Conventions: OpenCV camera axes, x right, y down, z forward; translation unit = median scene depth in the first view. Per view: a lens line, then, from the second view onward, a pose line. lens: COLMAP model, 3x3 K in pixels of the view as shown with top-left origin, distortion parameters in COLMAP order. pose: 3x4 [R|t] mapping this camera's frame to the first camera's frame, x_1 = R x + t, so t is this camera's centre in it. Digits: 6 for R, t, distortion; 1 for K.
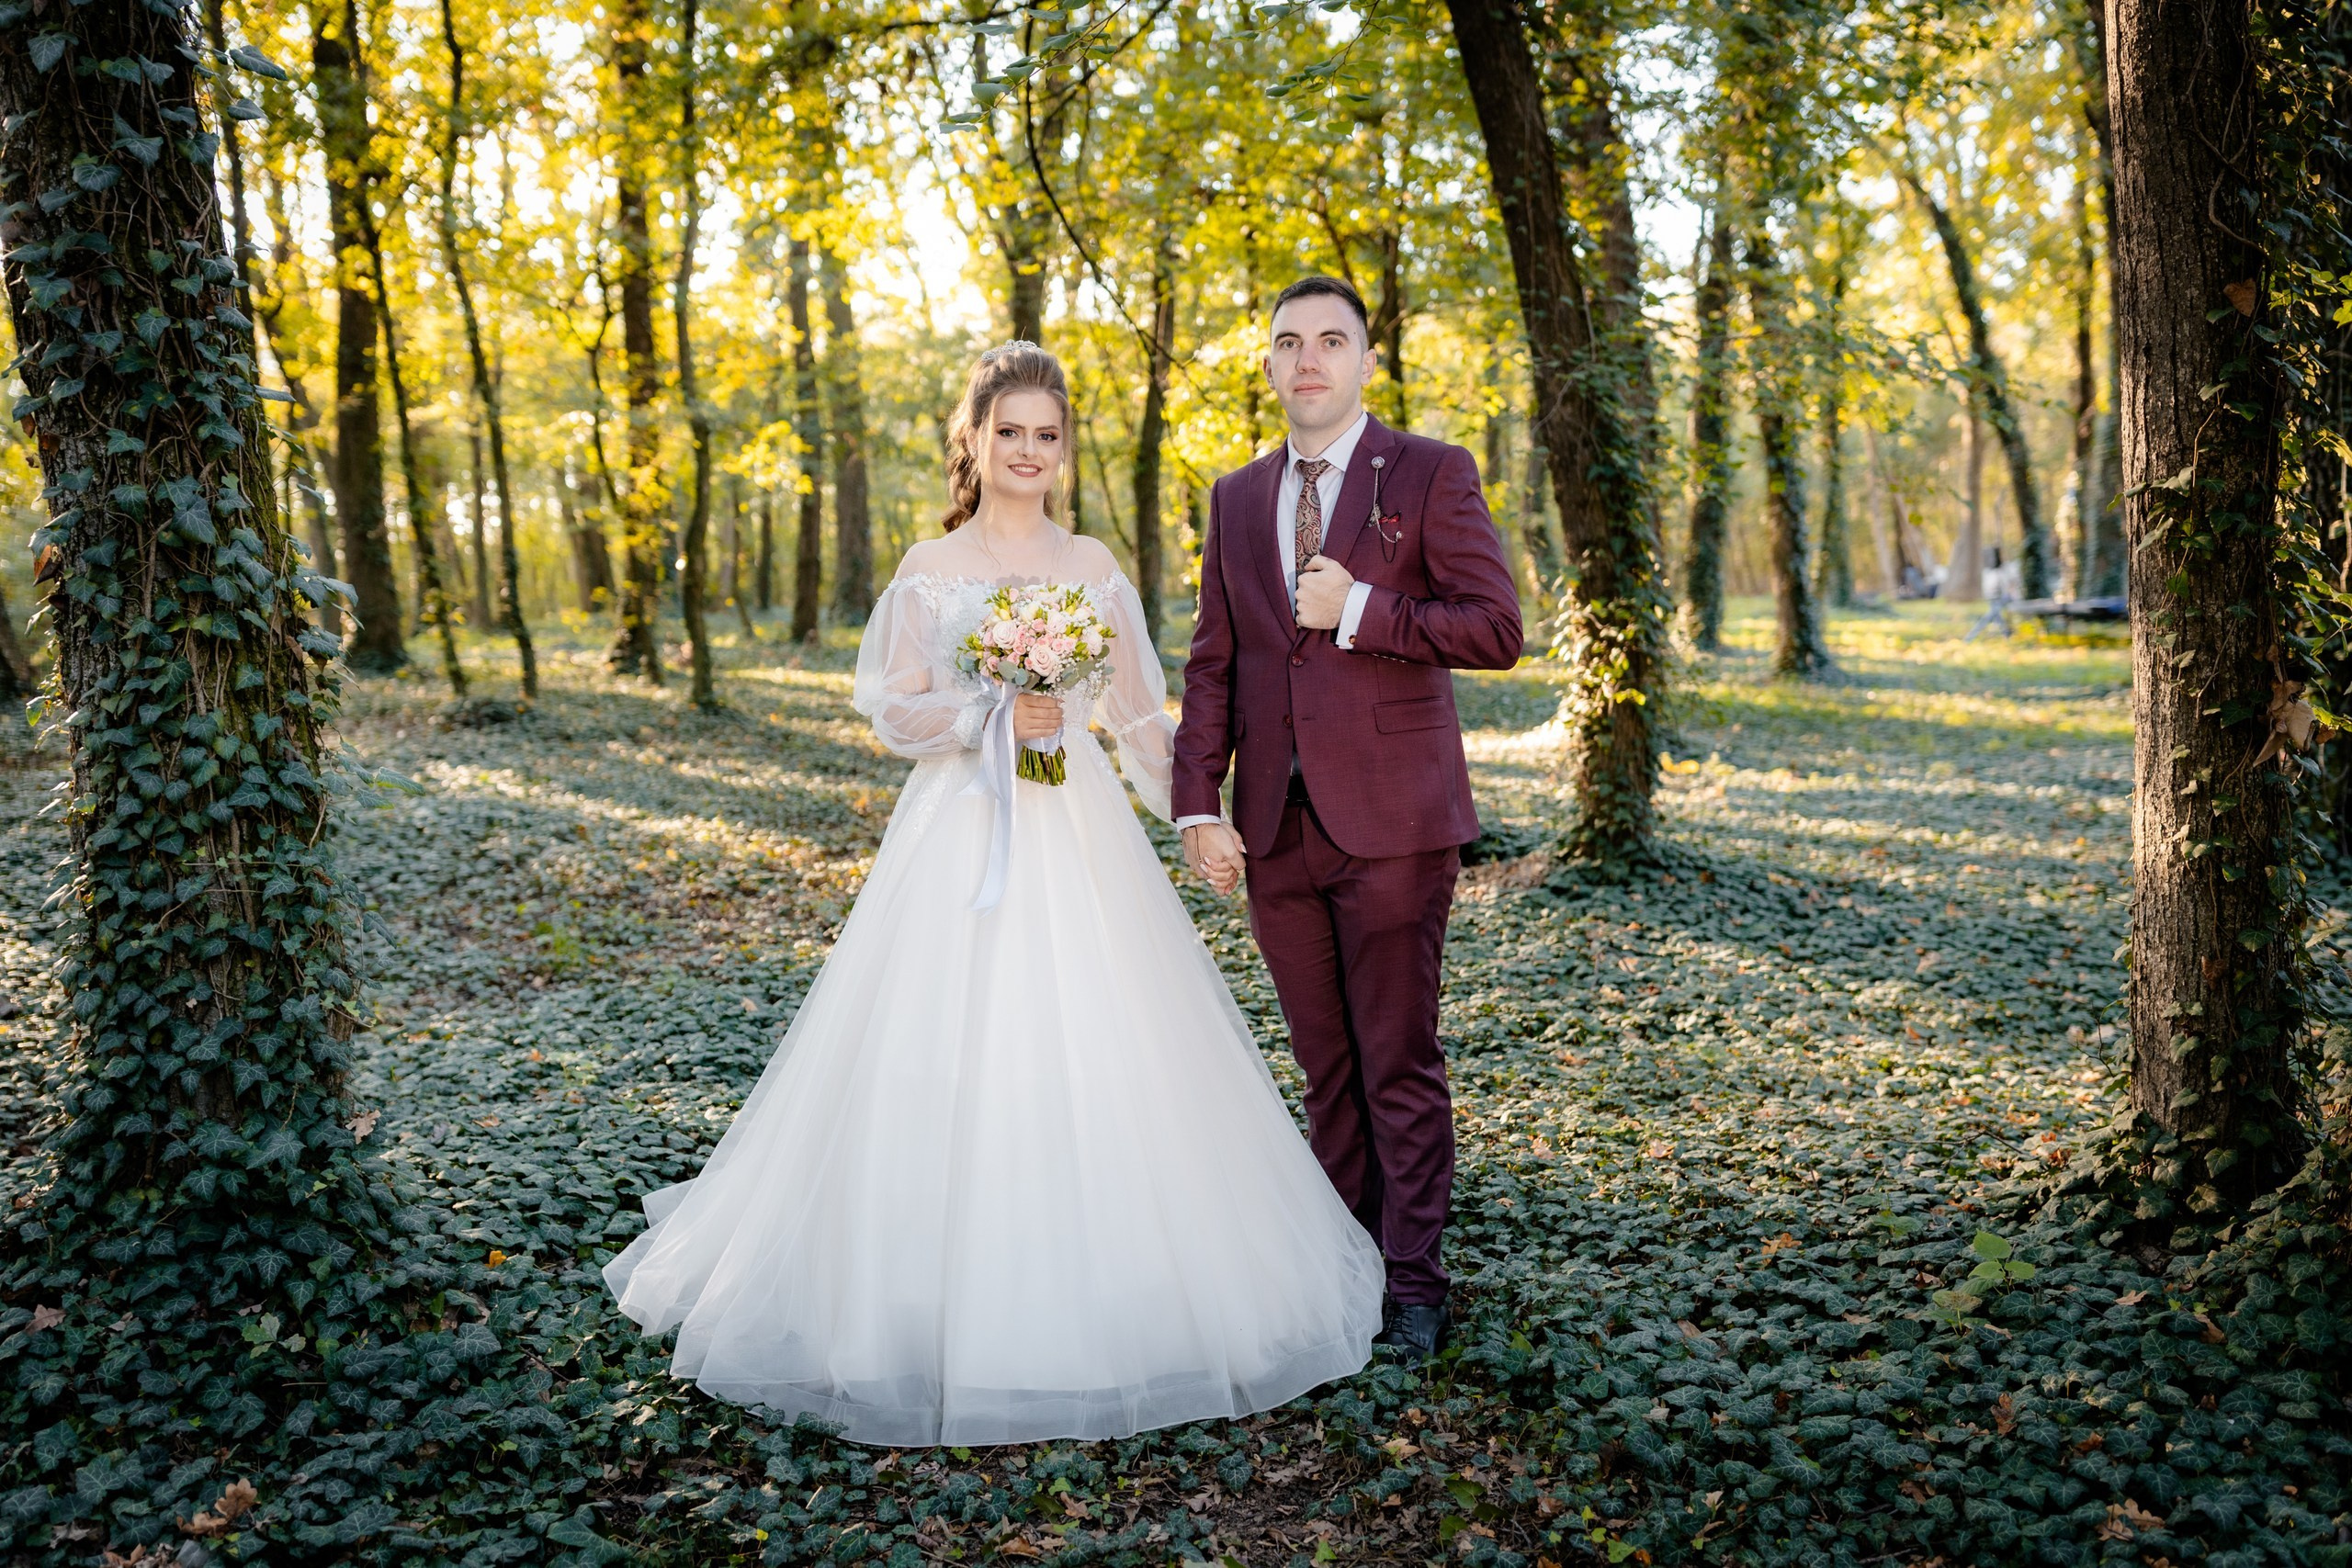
lens RADIAL K [[2291.9, 0, 1164.1], [0, 2291.9, 772.6], [0, 0, 1]] dist [0.006581, 0.000000]
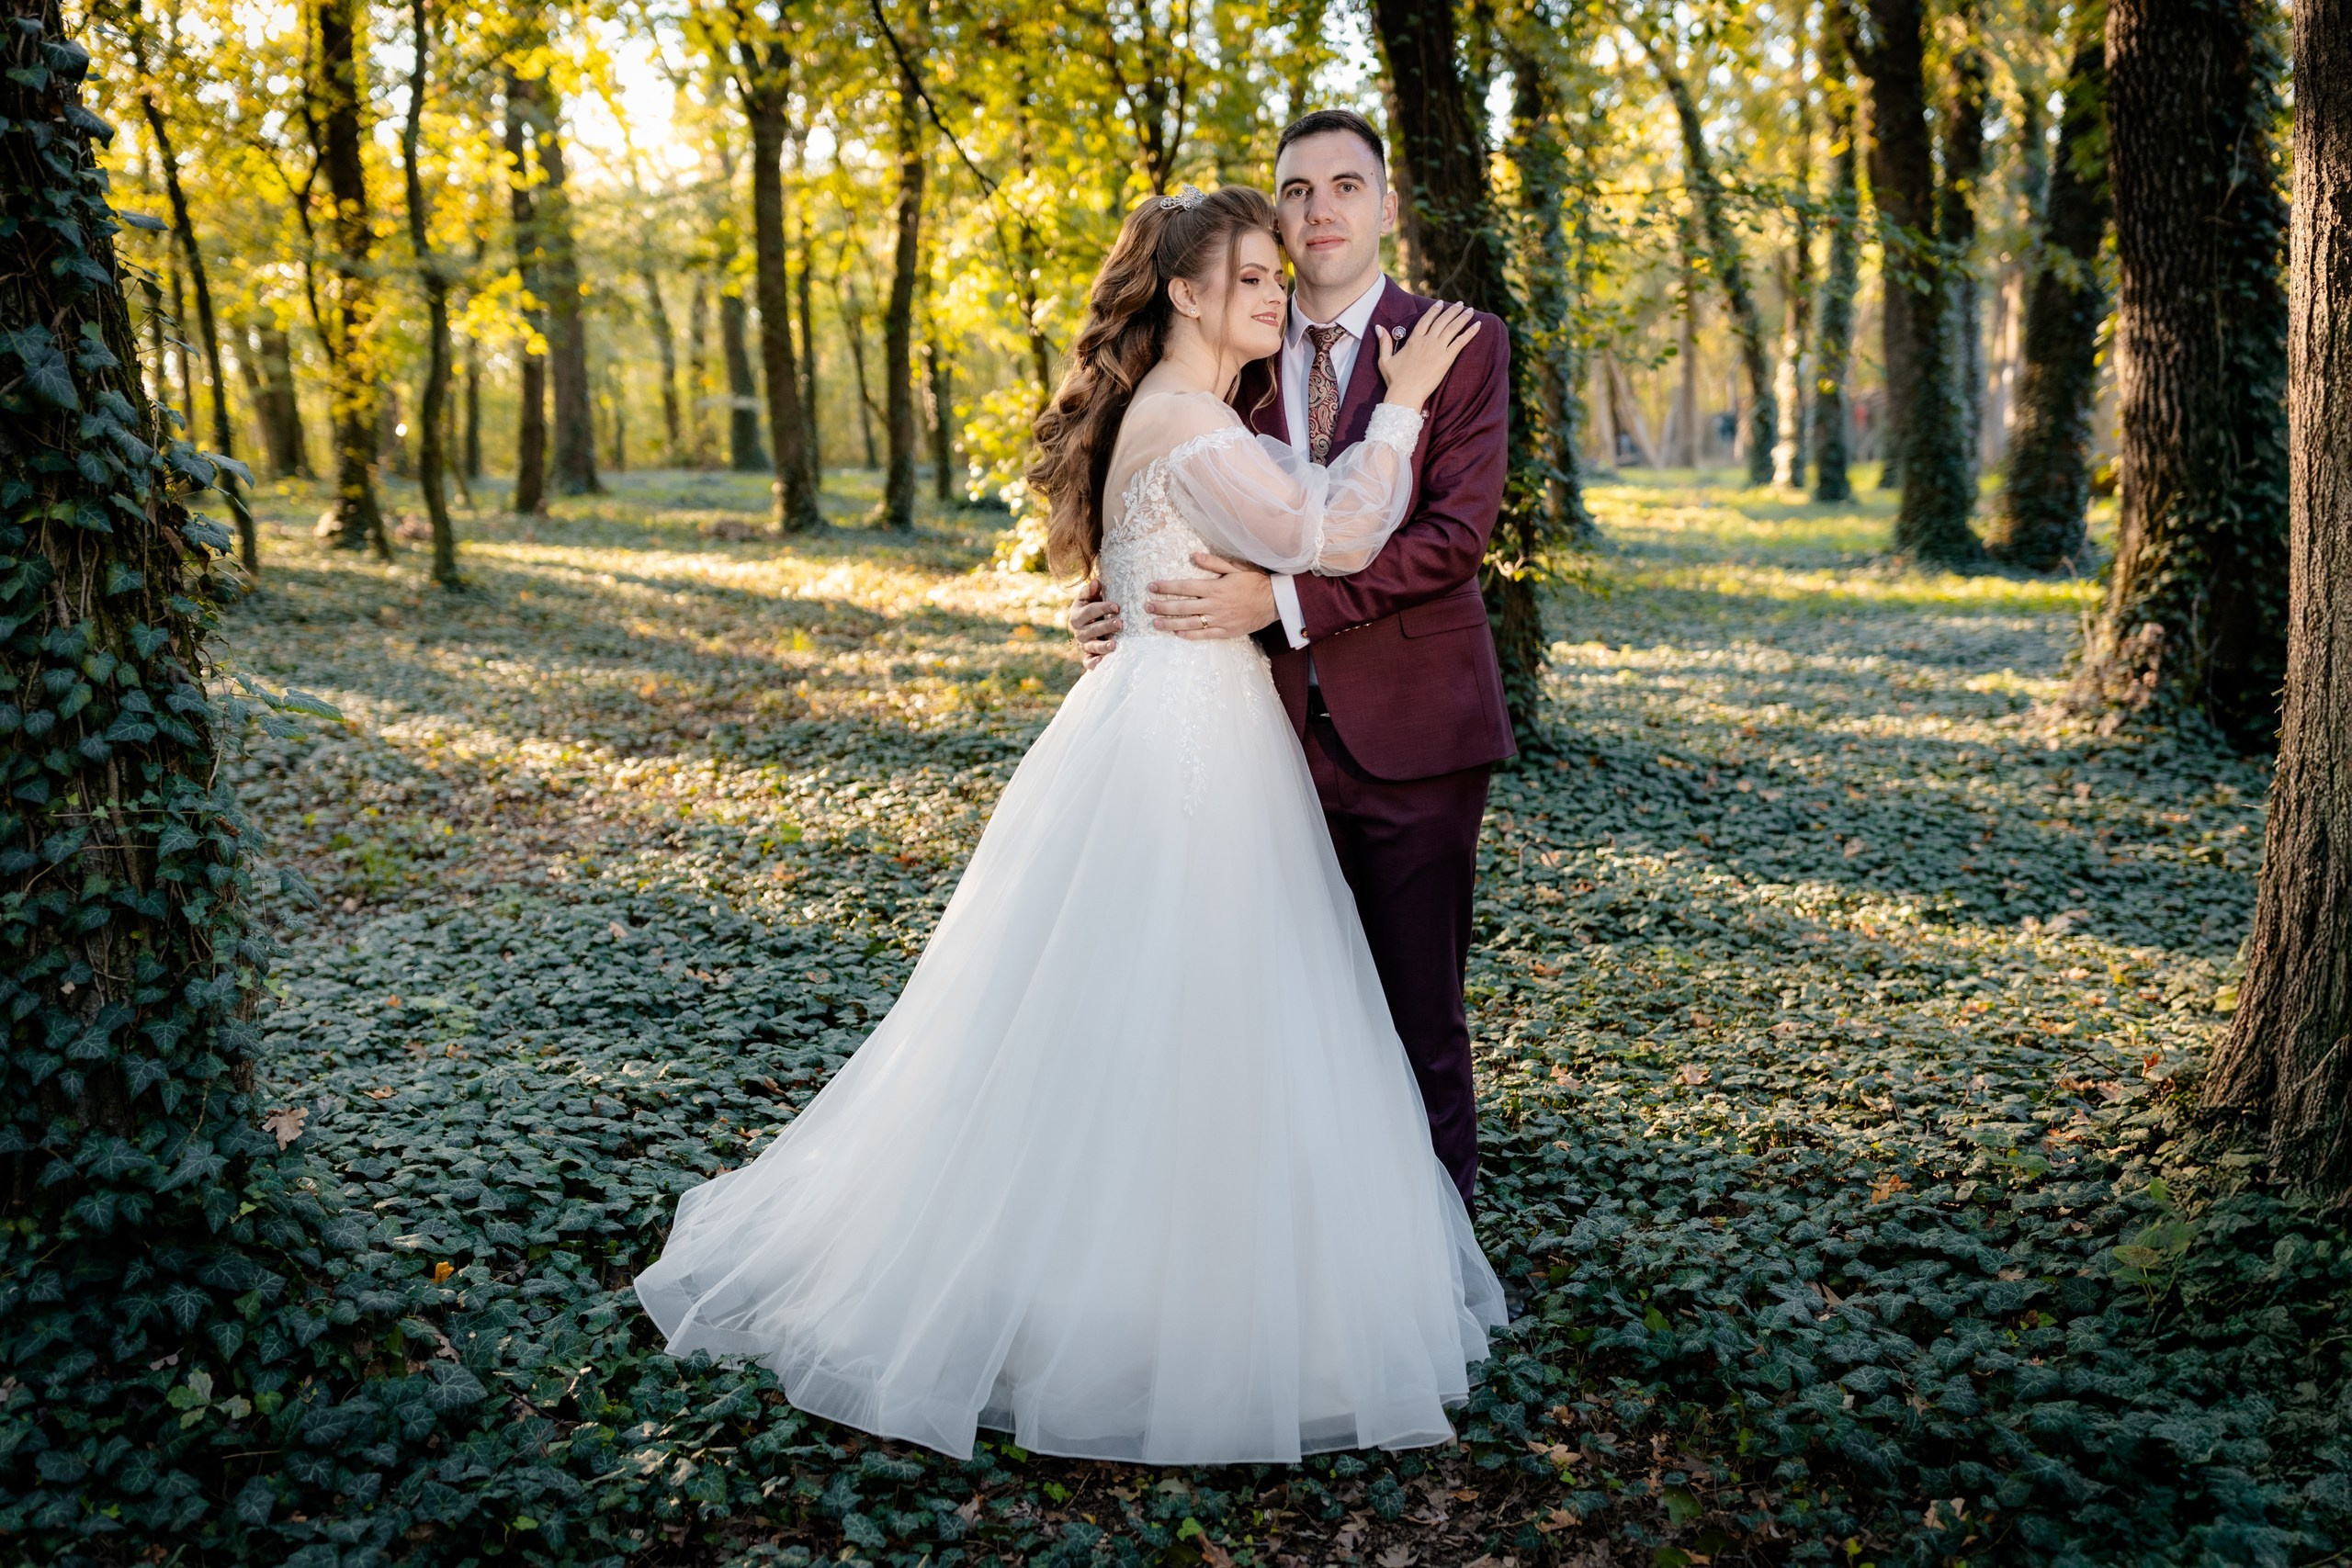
lens RADIAL K [[2291.9, 0, 1177.6], [0, 2291.9, 778.3], [0, 0, 1]] dist [0.006581, 0.000000]
pose [[0.991120, -0.018493, 0.131682, -0.091744], [0.010547, 0.998095, 0.060792, -0.011050], [-0.132555, -0.058863, 0.989426, 0.101580]]
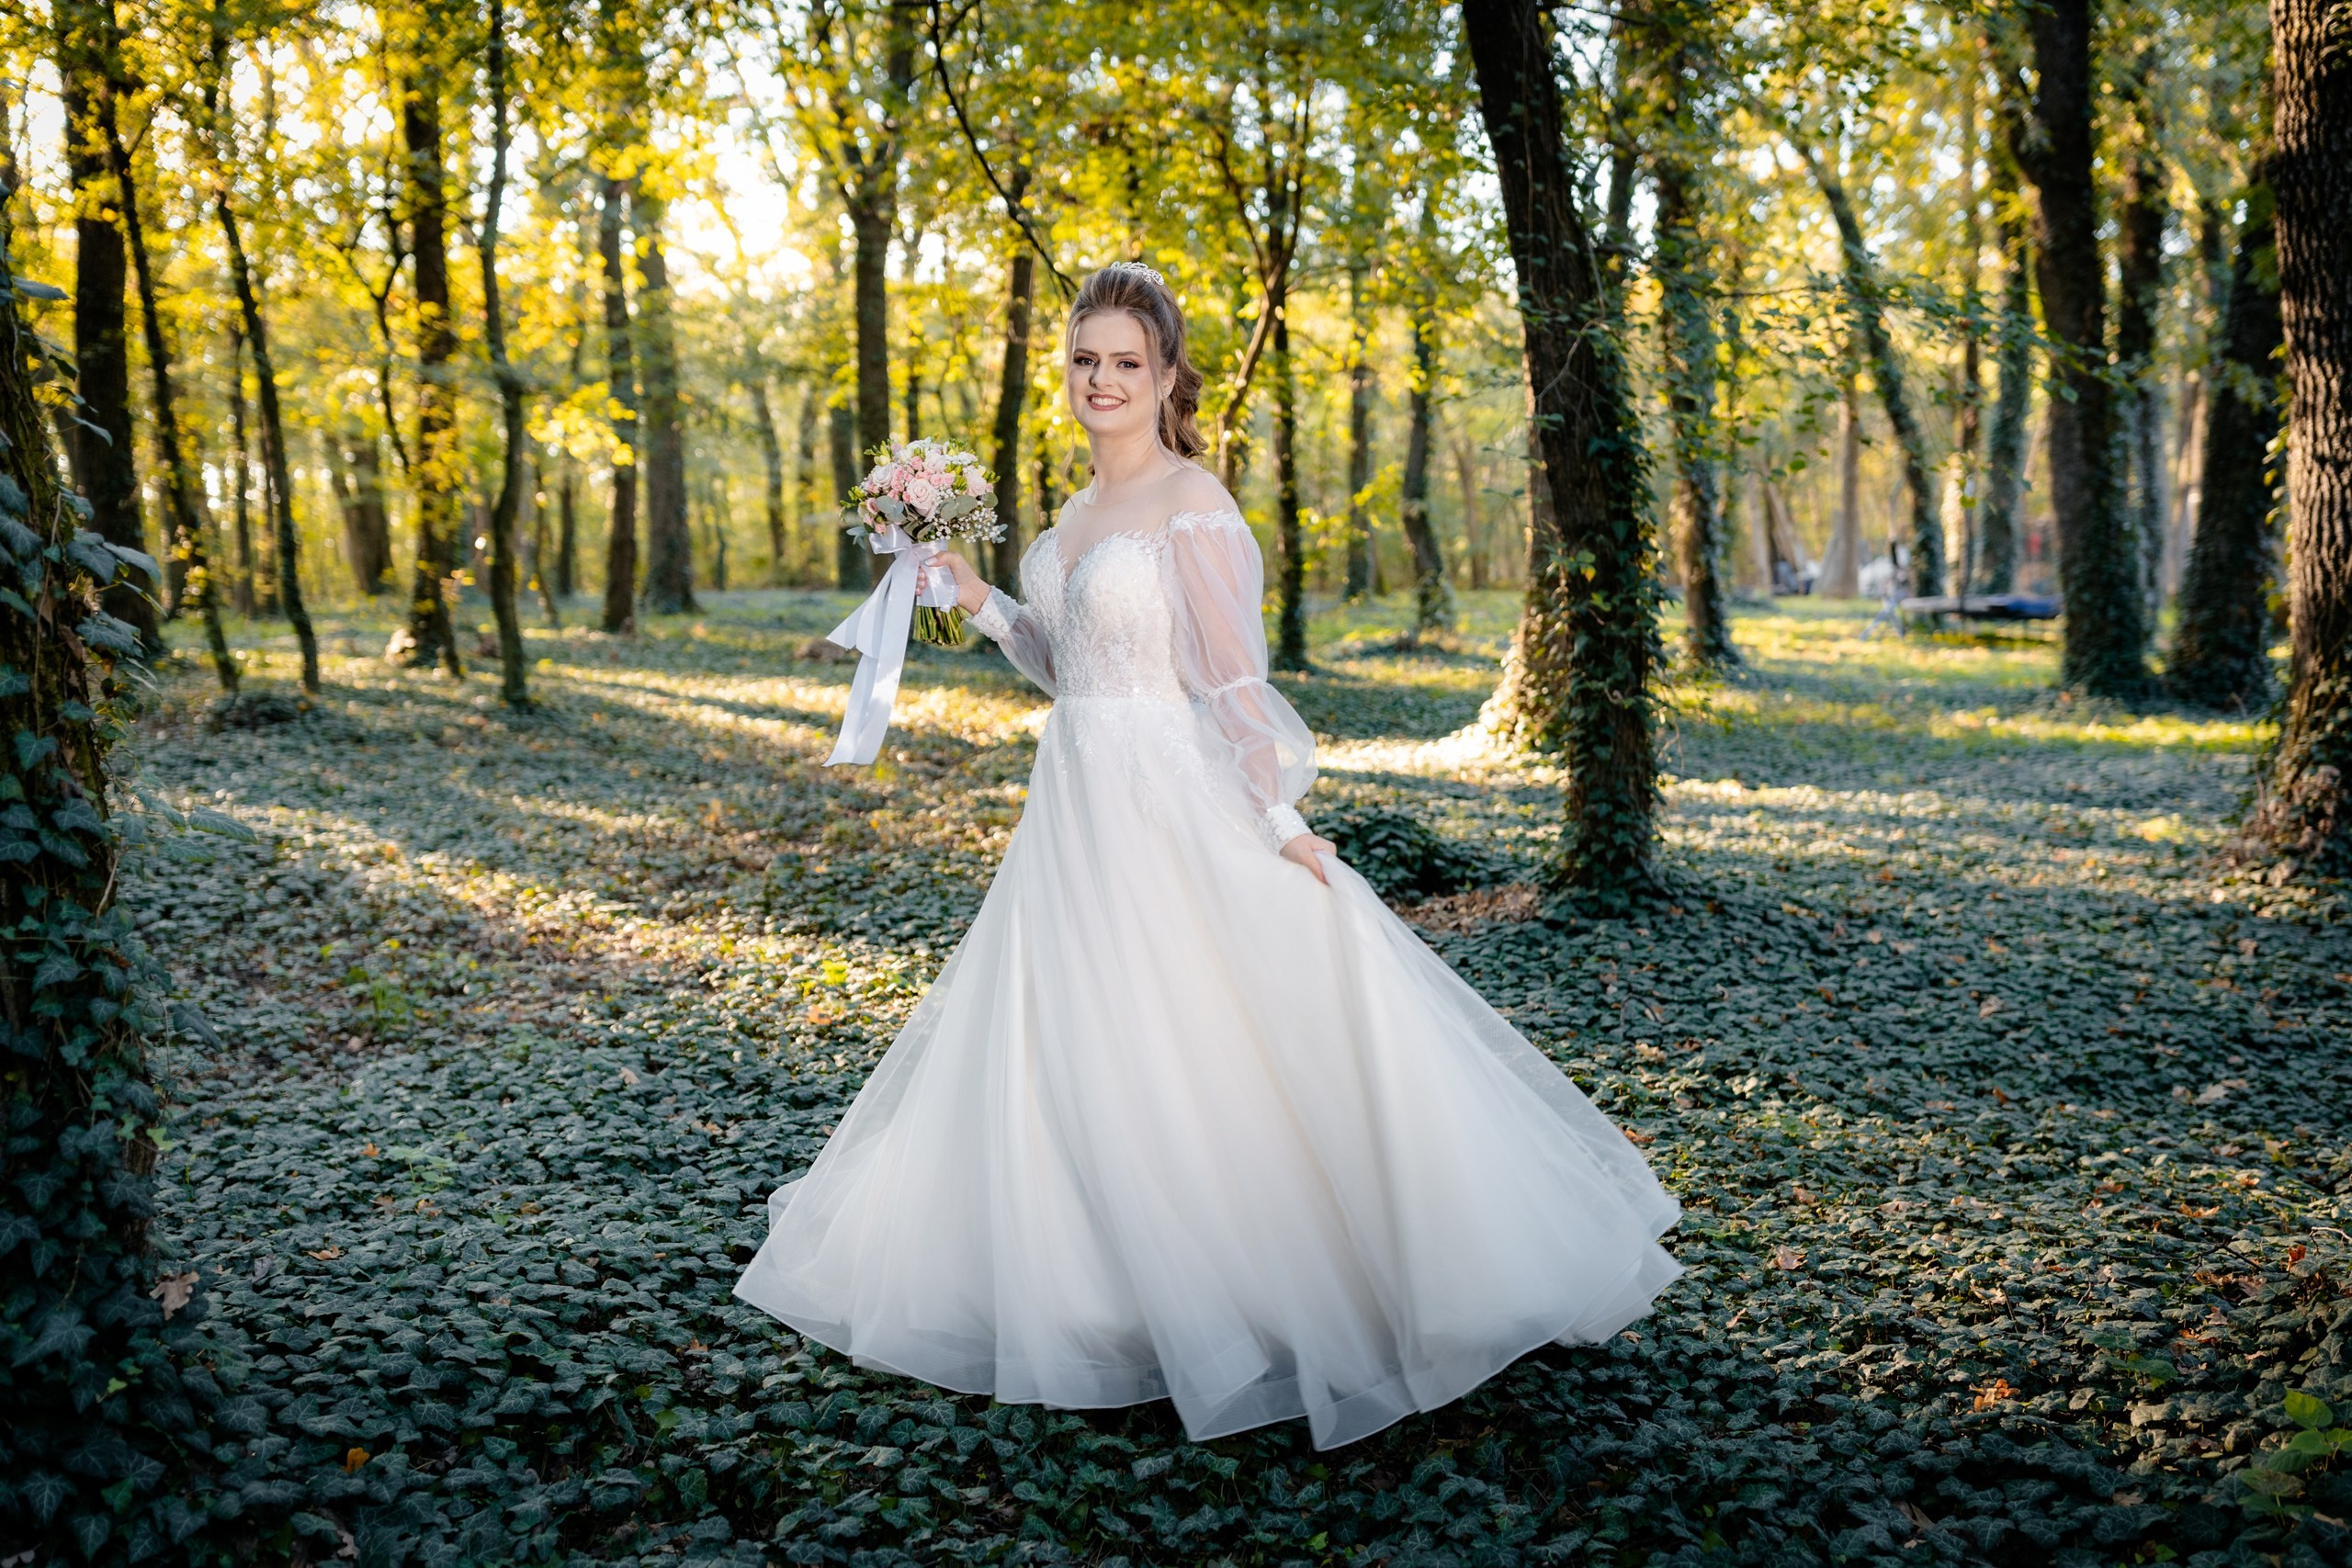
lens RADIAL K [[2423.0, 0, 1237.3], [0, 2423.0, 819.0], [0, 0, 1]] dist [0.005576, 0.000000]
pose [[0.994770, -0.000419, 0.102143, -0.059373], [-0.001533, 0.999818, 0.019031, -0.008811], [-0.102132, -0.019088, 0.994588, 0.128881]]
